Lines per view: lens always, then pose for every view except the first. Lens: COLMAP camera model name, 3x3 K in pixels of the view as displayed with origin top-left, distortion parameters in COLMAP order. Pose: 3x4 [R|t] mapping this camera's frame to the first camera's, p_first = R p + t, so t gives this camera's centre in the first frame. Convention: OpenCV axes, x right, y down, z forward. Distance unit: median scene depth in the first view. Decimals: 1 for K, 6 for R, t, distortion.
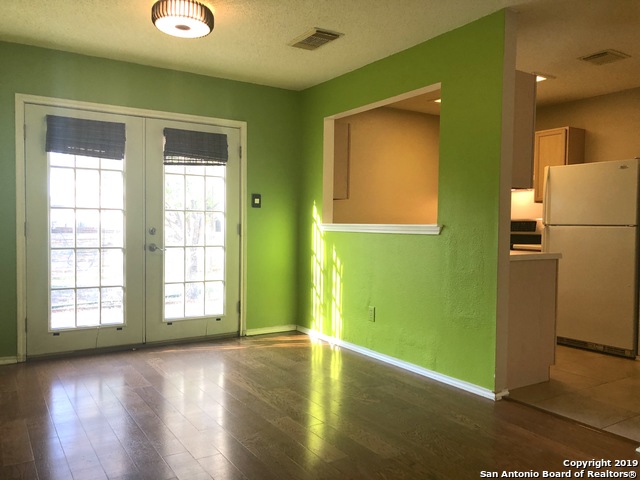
lens RADIAL K [[533.2, 0, 325.9], [0, 533.2, 240.2], [0, 0, 1]] dist [0.061209, -0.048850]
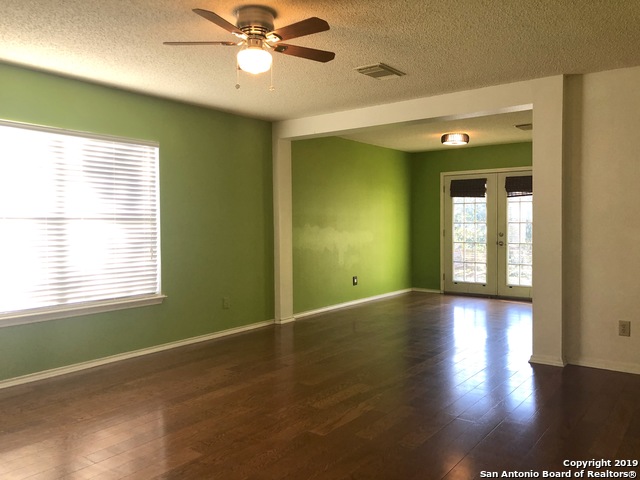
lens RADIAL K [[533.2, 0, 324.2], [0, 533.2, 236.2], [0, 0, 1]] dist [0.061209, -0.048850]
pose [[0.348443, 0.009188, -0.937285, 1.152853], [-0.022015, 0.999756, 0.001616, -0.000988], [0.937071, 0.020071, 0.348560, -0.188817]]
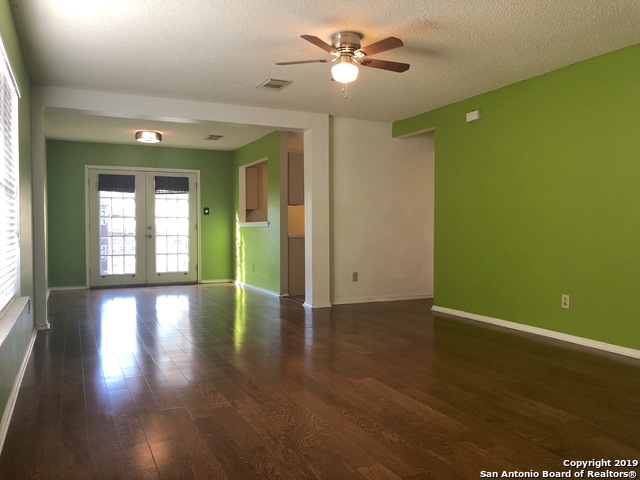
lens RADIAL K [[533.2, 0, 320.0], [0, 533.2, 237.3], [0, 0, 1]] dist [0.061209, -0.048850]
pose [[0.991465, -0.012951, -0.129729, 0.556928], [0.011043, 0.999820, -0.015412, 0.055701], [0.129905, 0.013848, 0.991430, -0.885131]]
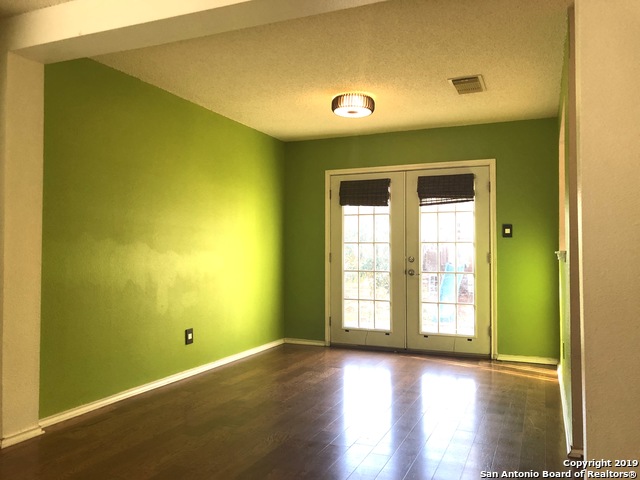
lens RADIAL K [[533.2, 0, 320.8], [0, 533.2, 236.3], [0, 0, 1]] dist [0.061209, -0.048850]
pose [[0.556685, -0.038670, -0.829823, 0.591085], [-0.022993, 0.997816, -0.061923, 0.010985], [0.830405, 0.053551, 0.554580, 0.126622]]
